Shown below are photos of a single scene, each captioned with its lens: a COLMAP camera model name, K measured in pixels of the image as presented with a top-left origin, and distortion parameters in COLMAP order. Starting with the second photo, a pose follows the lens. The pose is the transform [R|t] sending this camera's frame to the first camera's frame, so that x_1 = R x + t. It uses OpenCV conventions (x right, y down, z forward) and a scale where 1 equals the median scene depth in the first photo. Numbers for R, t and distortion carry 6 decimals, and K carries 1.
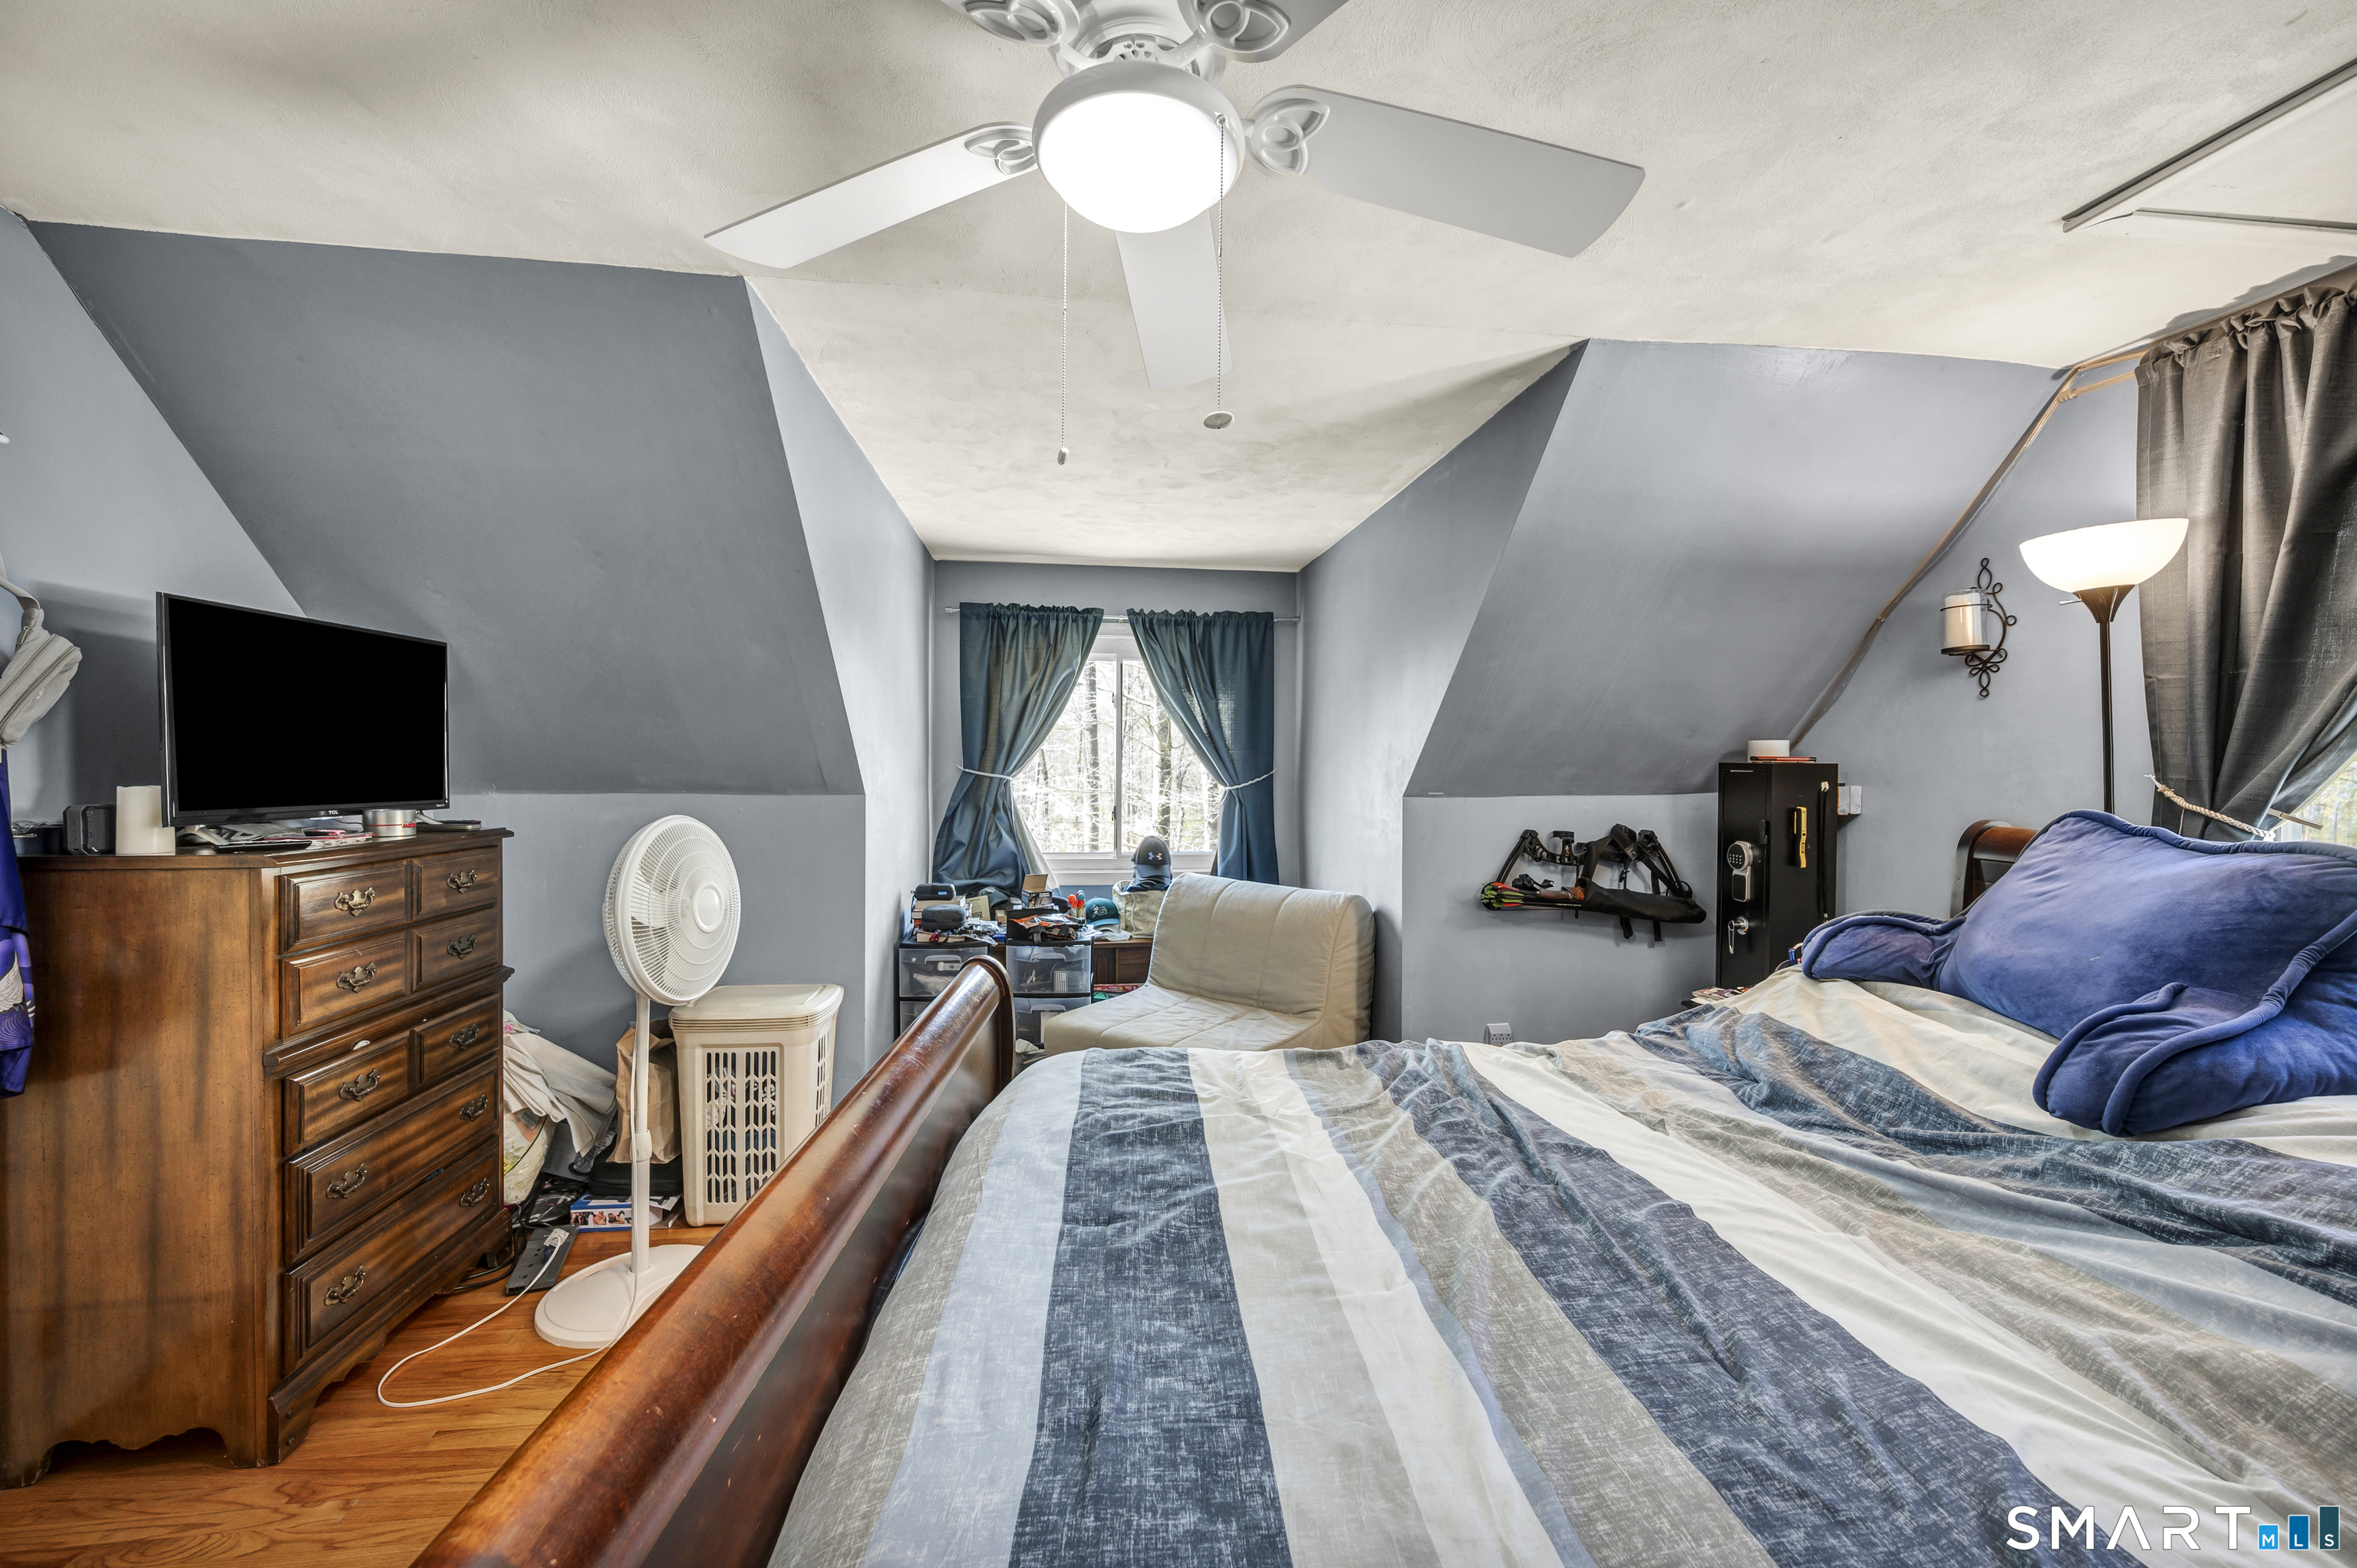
lens RADIAL K [[951.6, 0, 1176.0], [0, 951.6, 779.5], [0, 0, 1]] dist [0.002436, -0.000296]
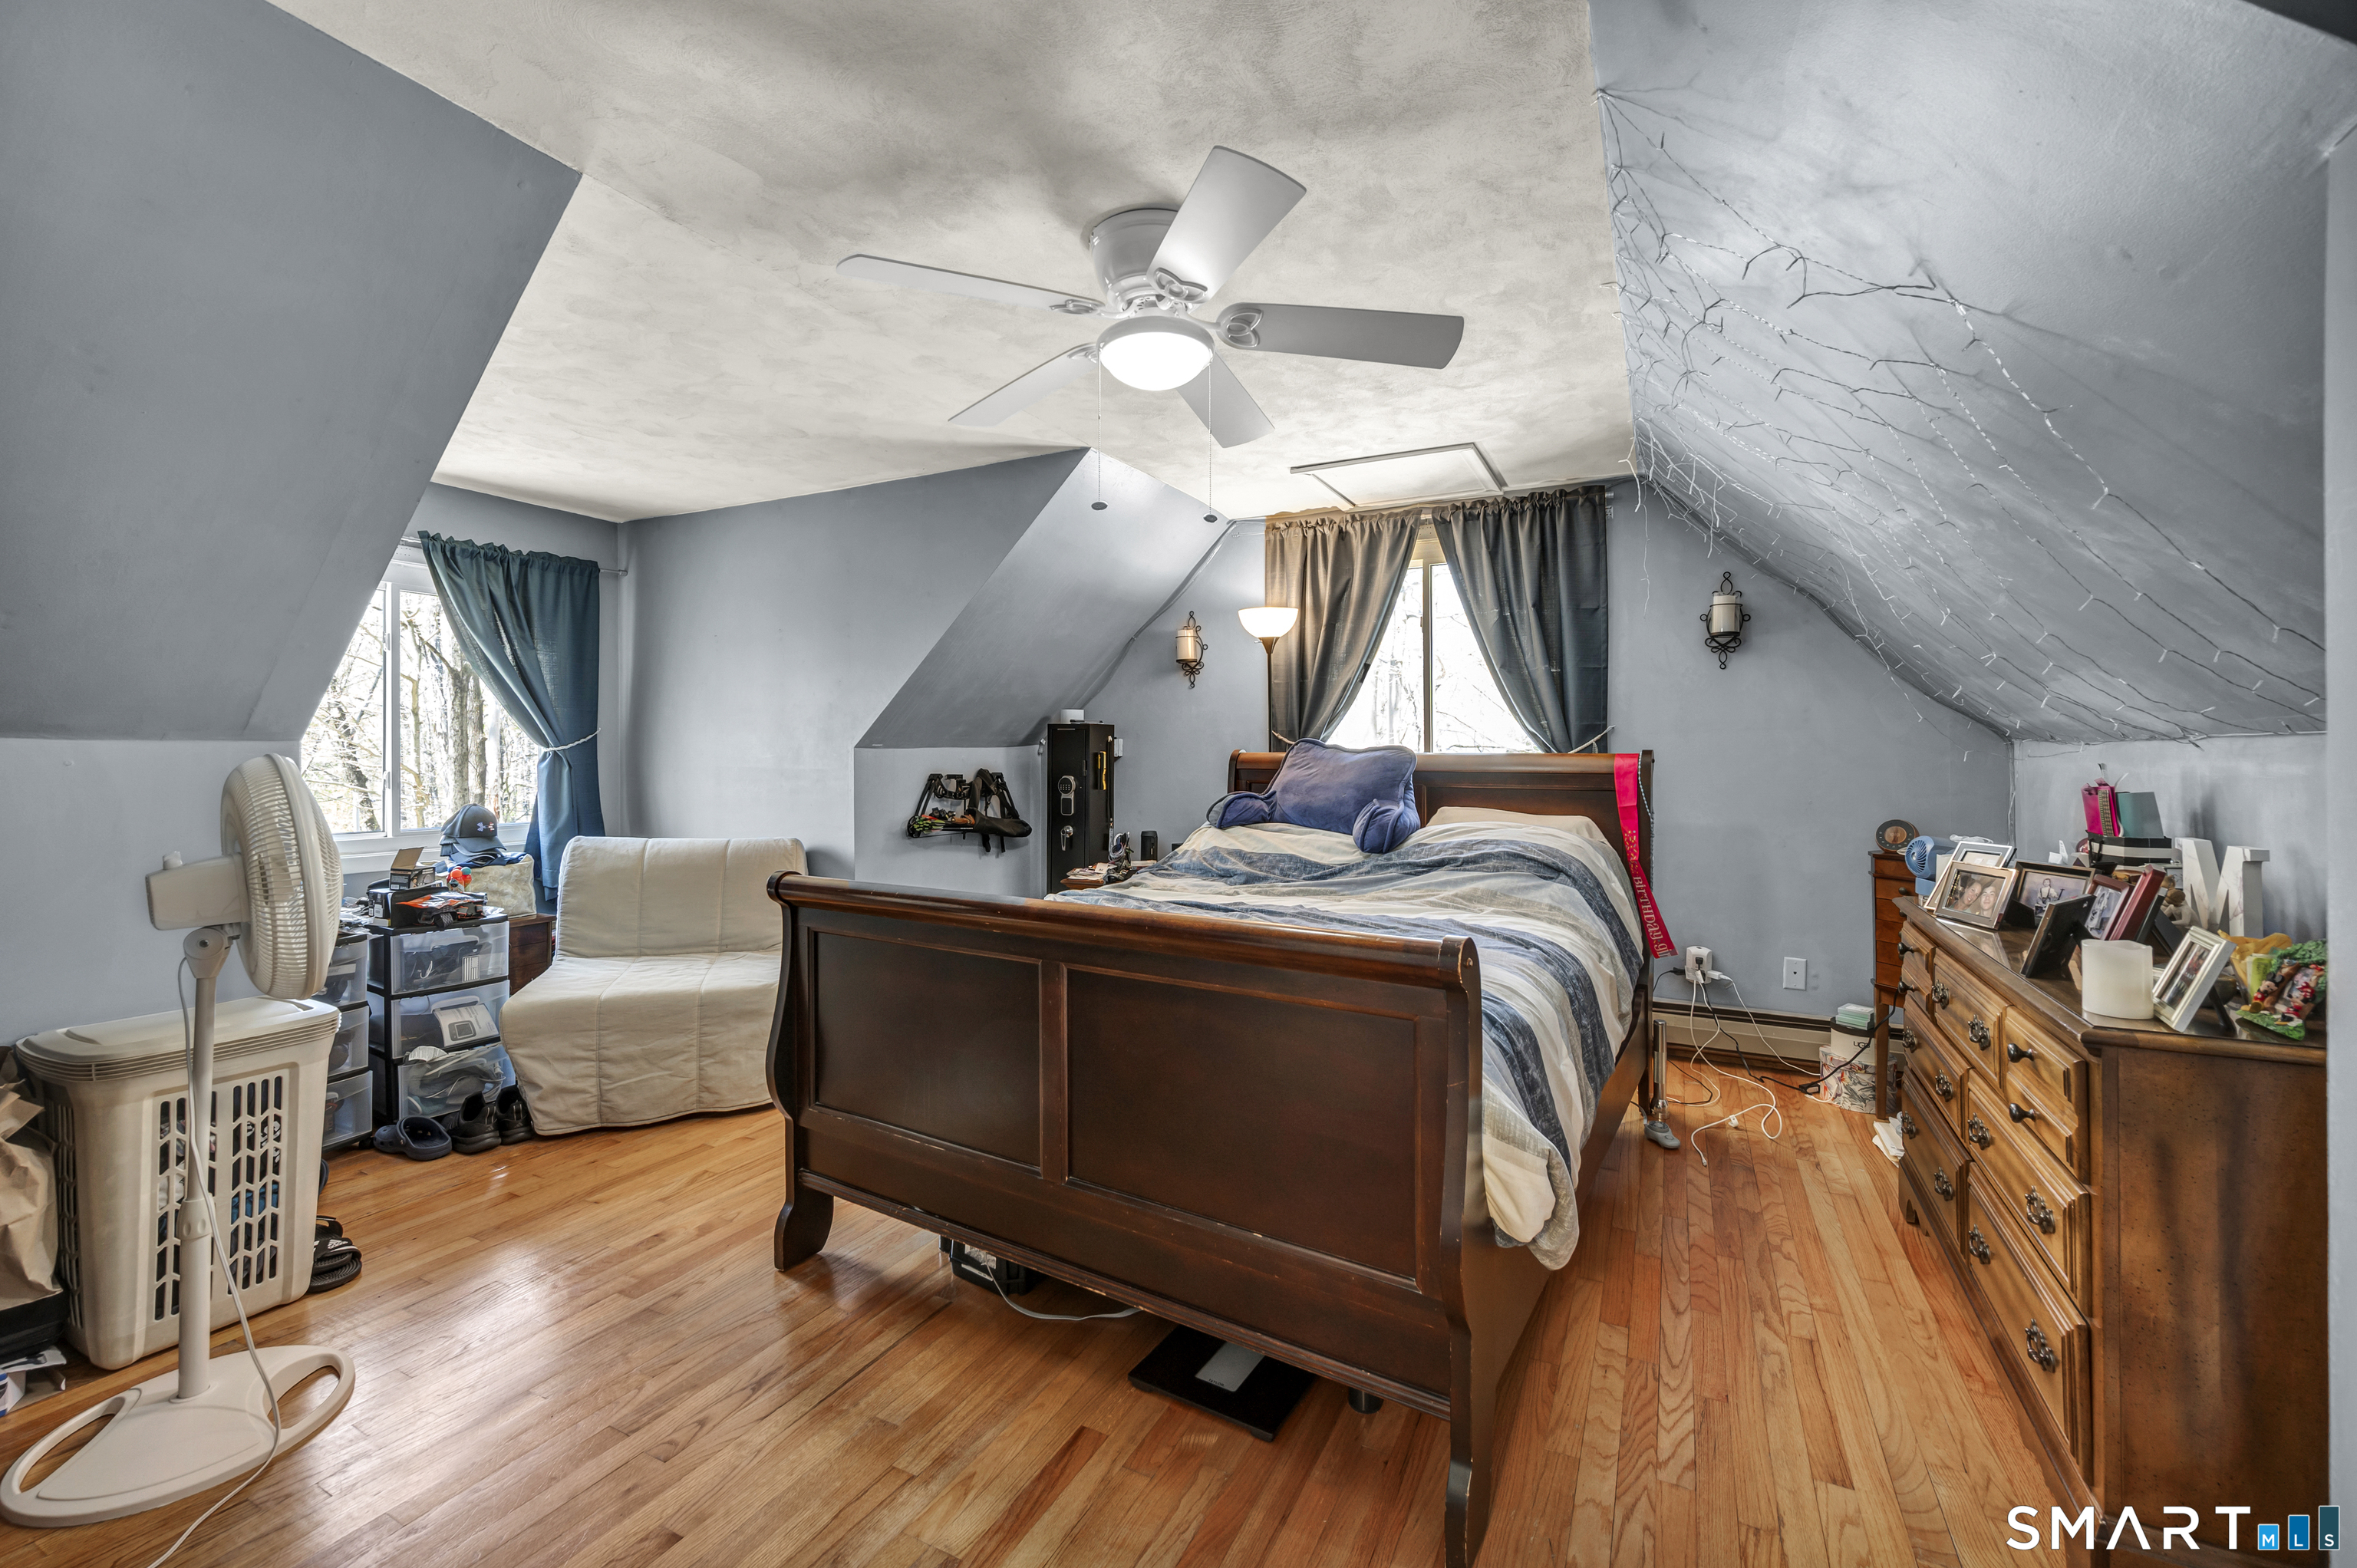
lens RADIAL K [[951.6, 0, 1195.9], [0, 951.6, 761.0], [0, 0, 1]] dist [0.002436, -0.000296]
pose [[0.563749, -0.012728, 0.825848, -0.541583], [0.012877, 0.999895, 0.006620, 0.034882], [-0.825846, 0.006902, 0.563854, -0.020856]]
